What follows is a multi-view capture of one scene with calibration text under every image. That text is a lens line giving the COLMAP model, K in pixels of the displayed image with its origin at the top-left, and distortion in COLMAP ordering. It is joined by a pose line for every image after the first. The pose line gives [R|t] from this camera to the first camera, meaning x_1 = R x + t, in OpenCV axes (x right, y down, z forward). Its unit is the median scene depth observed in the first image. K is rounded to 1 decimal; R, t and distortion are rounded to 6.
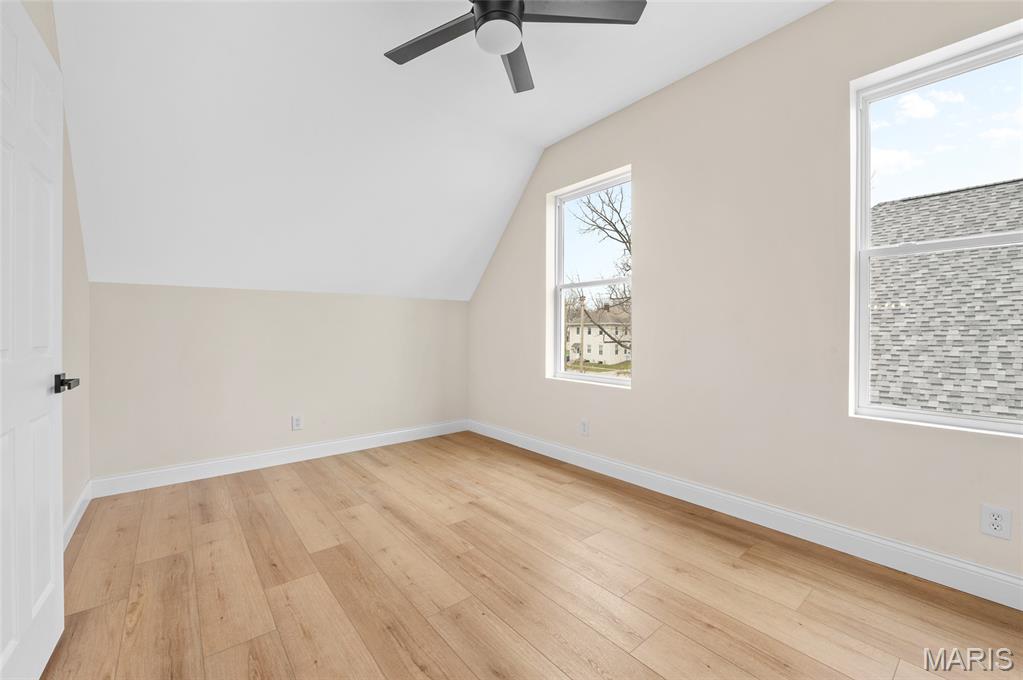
lens RADIAL K [[410.3, 0, 511.2], [0, 410.3, 336.4], [0, 0, 1]] dist [-0.014781, -0.000294]
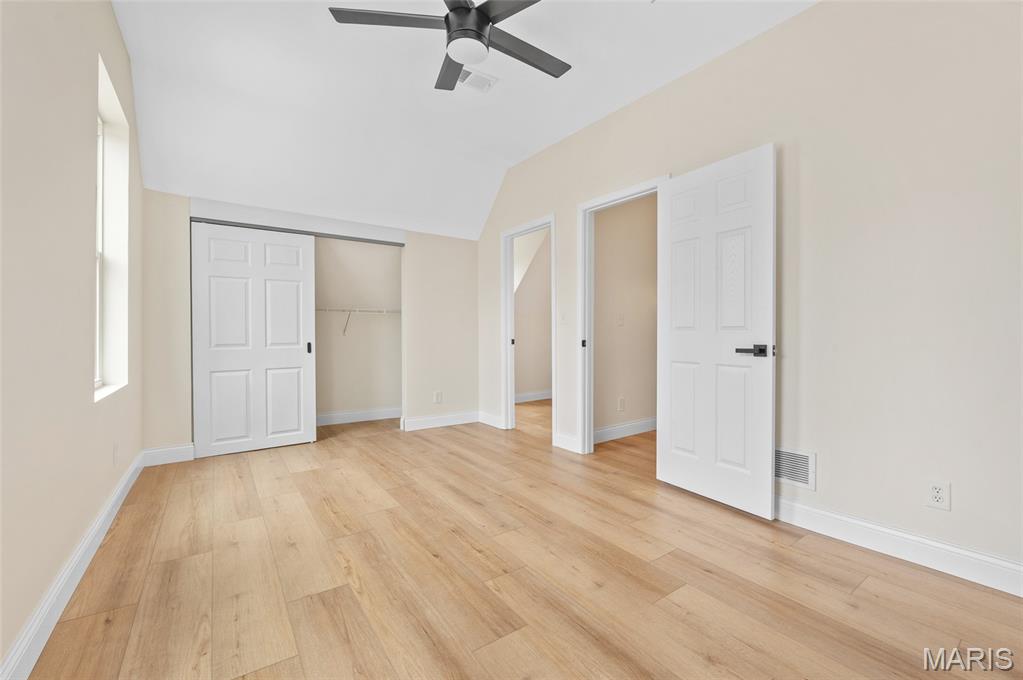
lens RADIAL K [[424.1, 0, 512.0], [0, 424.1, 335.8], [0, 0, 1]] dist [0.002988, 0.000837]
pose [[-0.997130, -0.001185, 0.075697, -0.212616], [-0.000027, 0.999883, 0.015289, 0.025531], [-0.075706, 0.015243, -0.997014, 1.899476]]
